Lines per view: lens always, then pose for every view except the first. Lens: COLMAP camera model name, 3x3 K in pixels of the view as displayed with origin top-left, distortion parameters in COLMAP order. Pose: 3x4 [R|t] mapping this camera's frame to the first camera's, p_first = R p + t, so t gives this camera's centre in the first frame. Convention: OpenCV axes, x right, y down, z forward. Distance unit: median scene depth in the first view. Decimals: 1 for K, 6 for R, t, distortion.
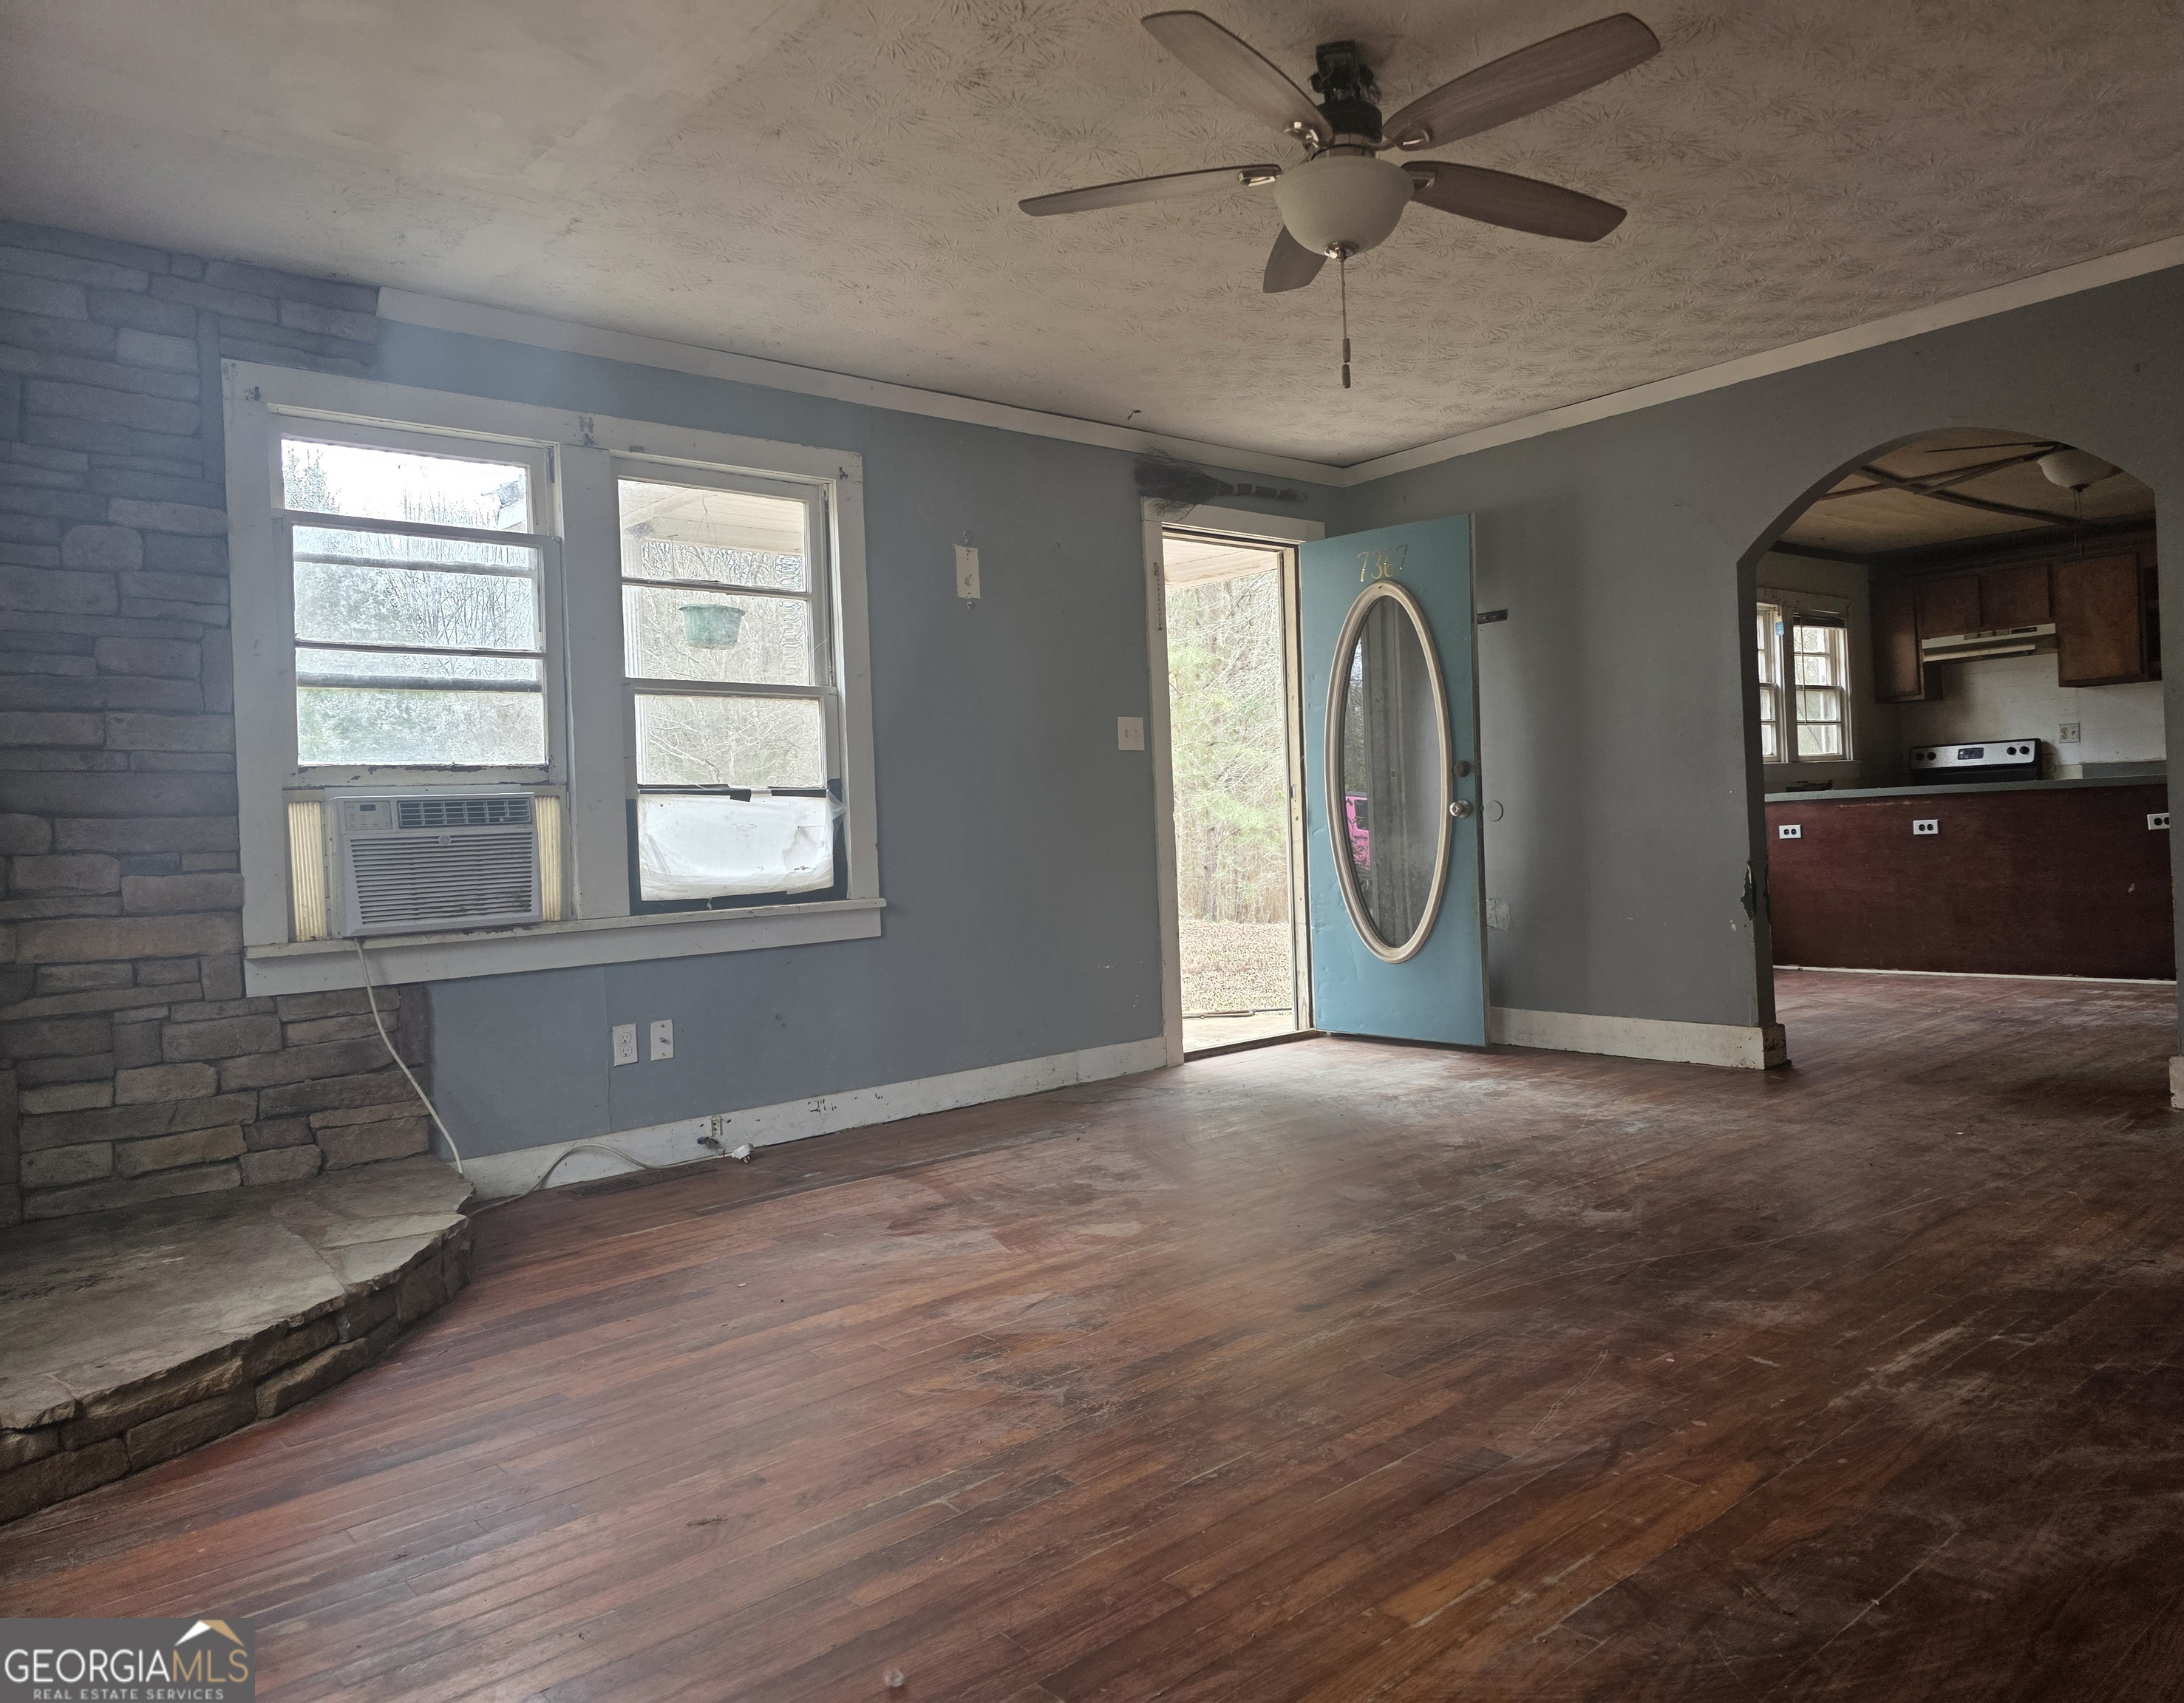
lens RADIAL K [[1529.6, 0, 1162.4], [0, 1529.6, 819.9], [0, 0, 1]] dist [0.056472, -0.045984]
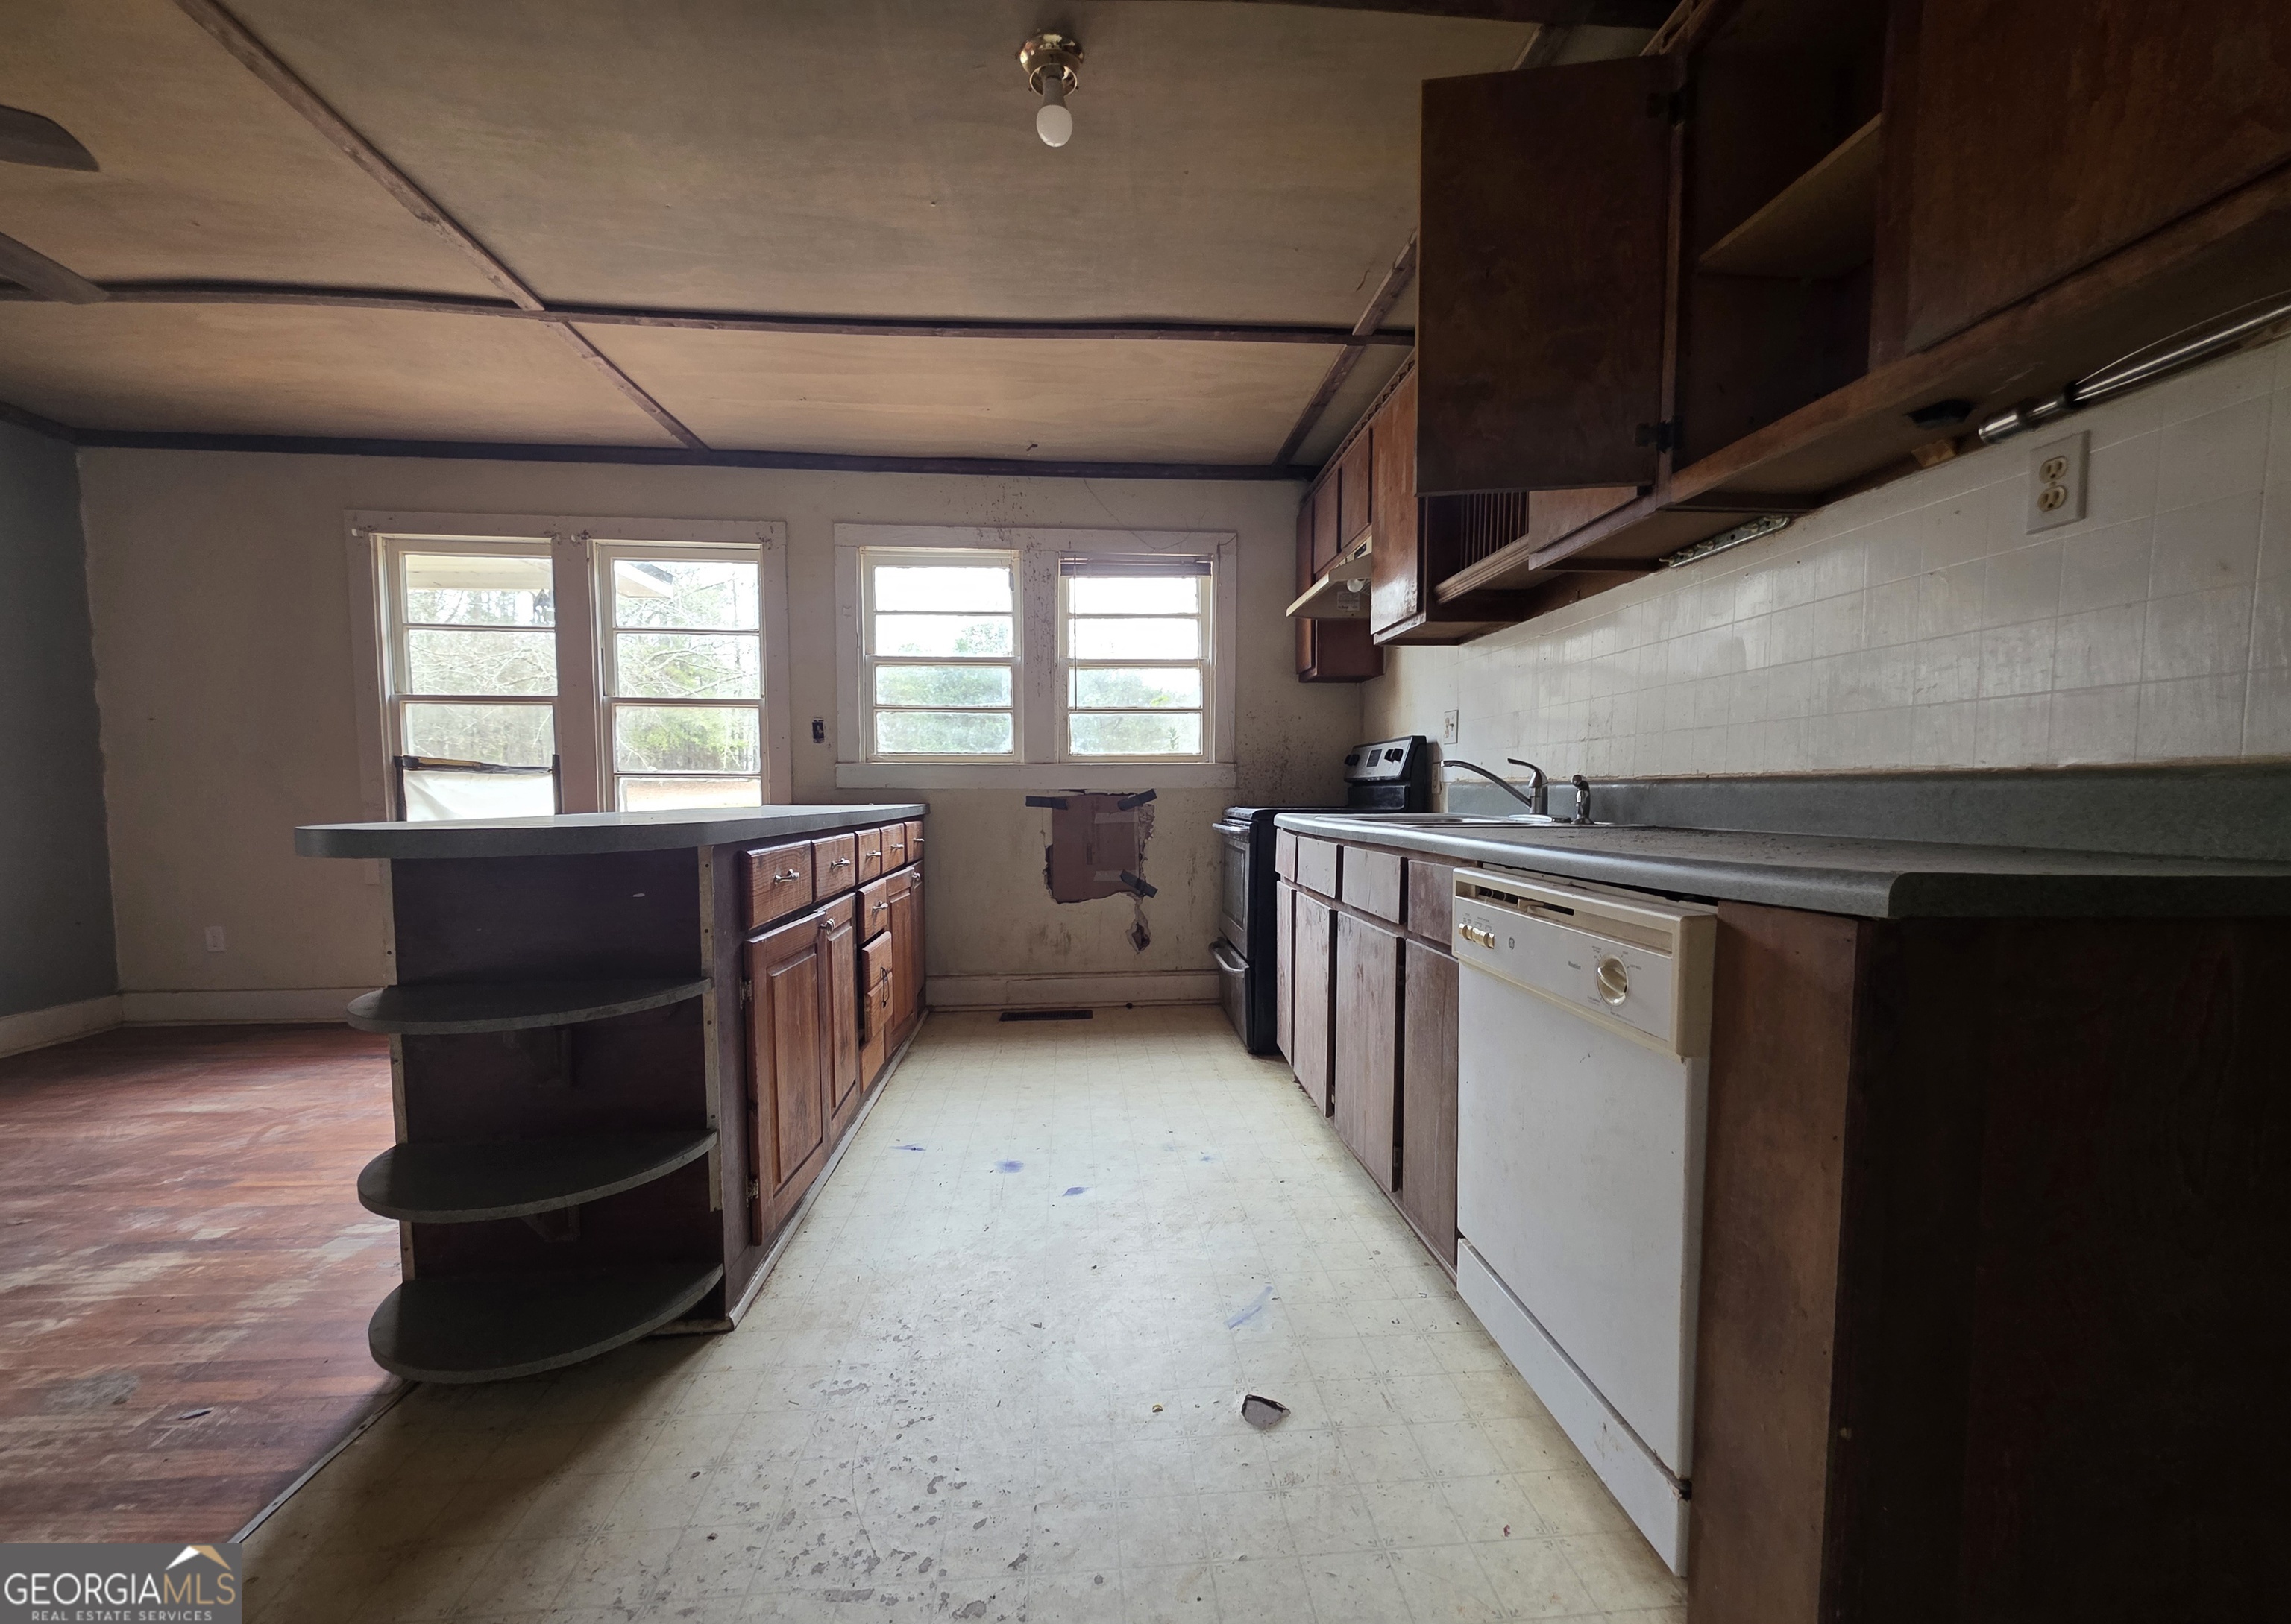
lens RADIAL K [[914.1, 0, 1150.6], [0, 914.1, 850.3], [0, 0, 1]] dist [-0.000033, -0.000381]
pose [[0.796344, 0.087584, -0.598469, 1.800209], [-0.037215, 0.994681, 0.096049, -0.099377], [0.603698, -0.054216, 0.795368, 1.693428]]
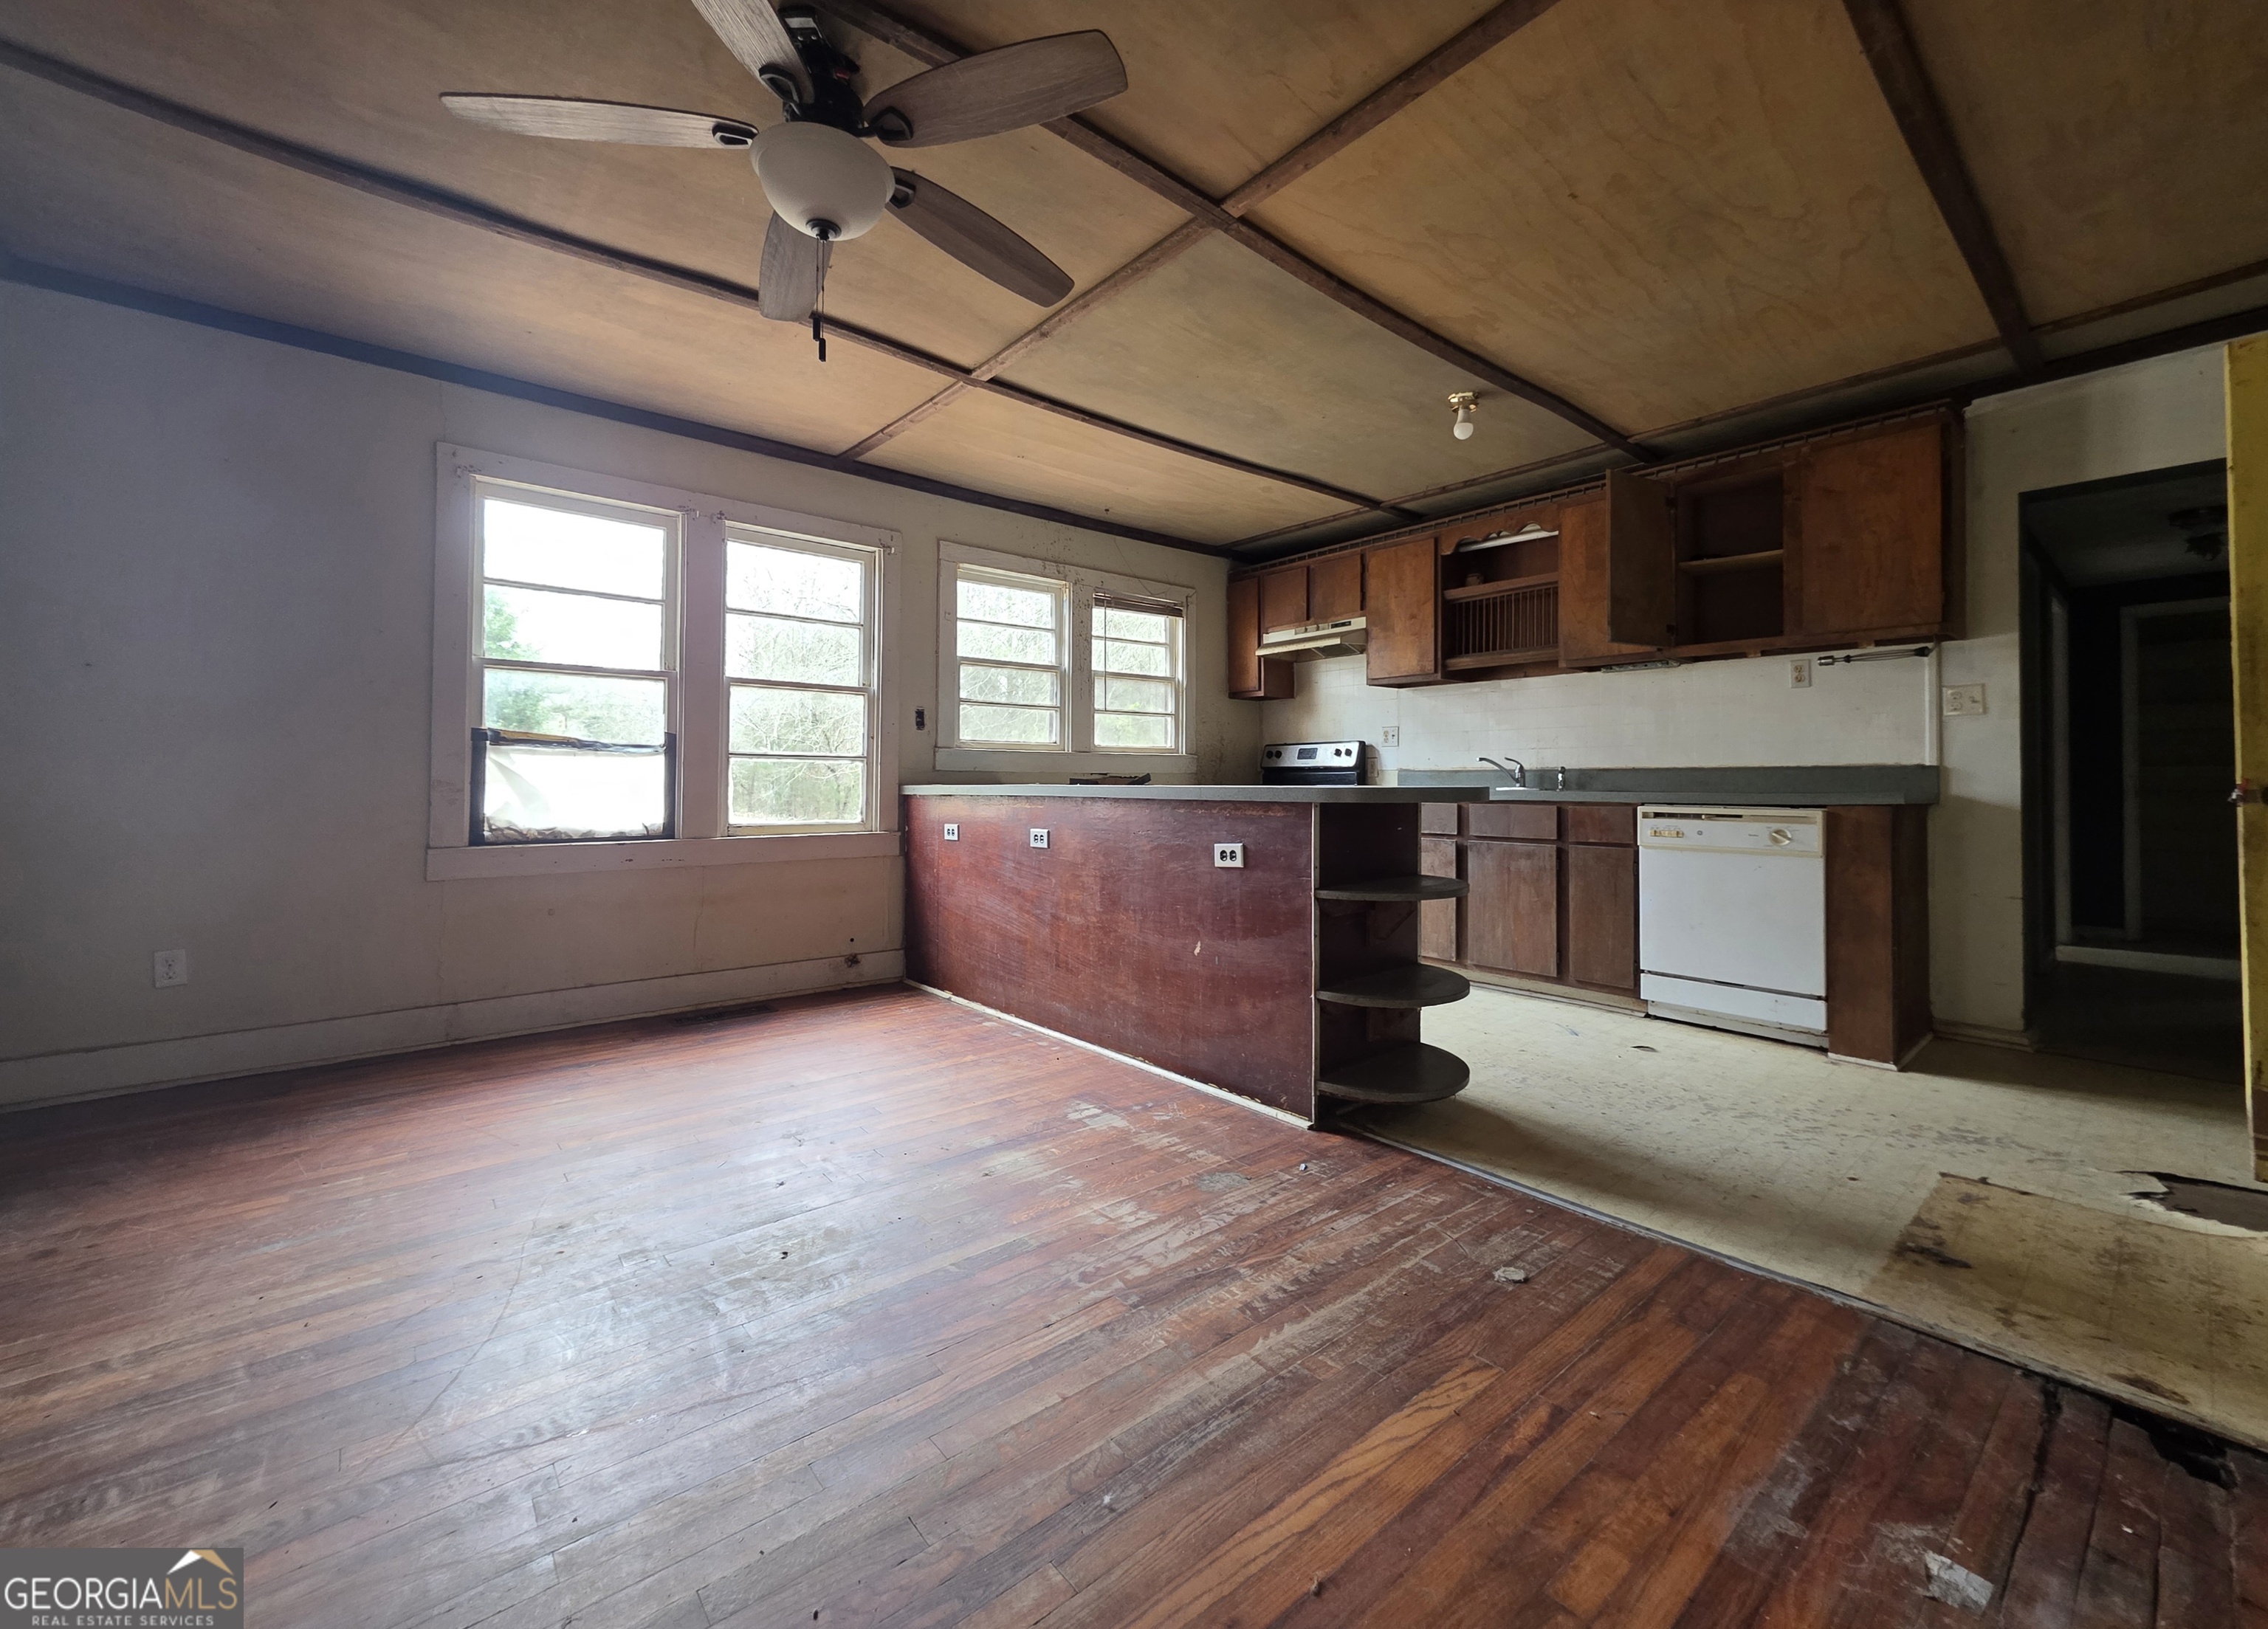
lens RADIAL K [[910.8, 0, 1144.7], [0, 910.8, 766.1], [0, 0, 1]] dist [0.000589, -0.000231]
pose [[0.998293, 0.051010, -0.028438, 1.157879], [-0.051433, 0.998573, -0.014348, -0.057442], [0.027666, 0.015786, 0.999493, 1.131974]]
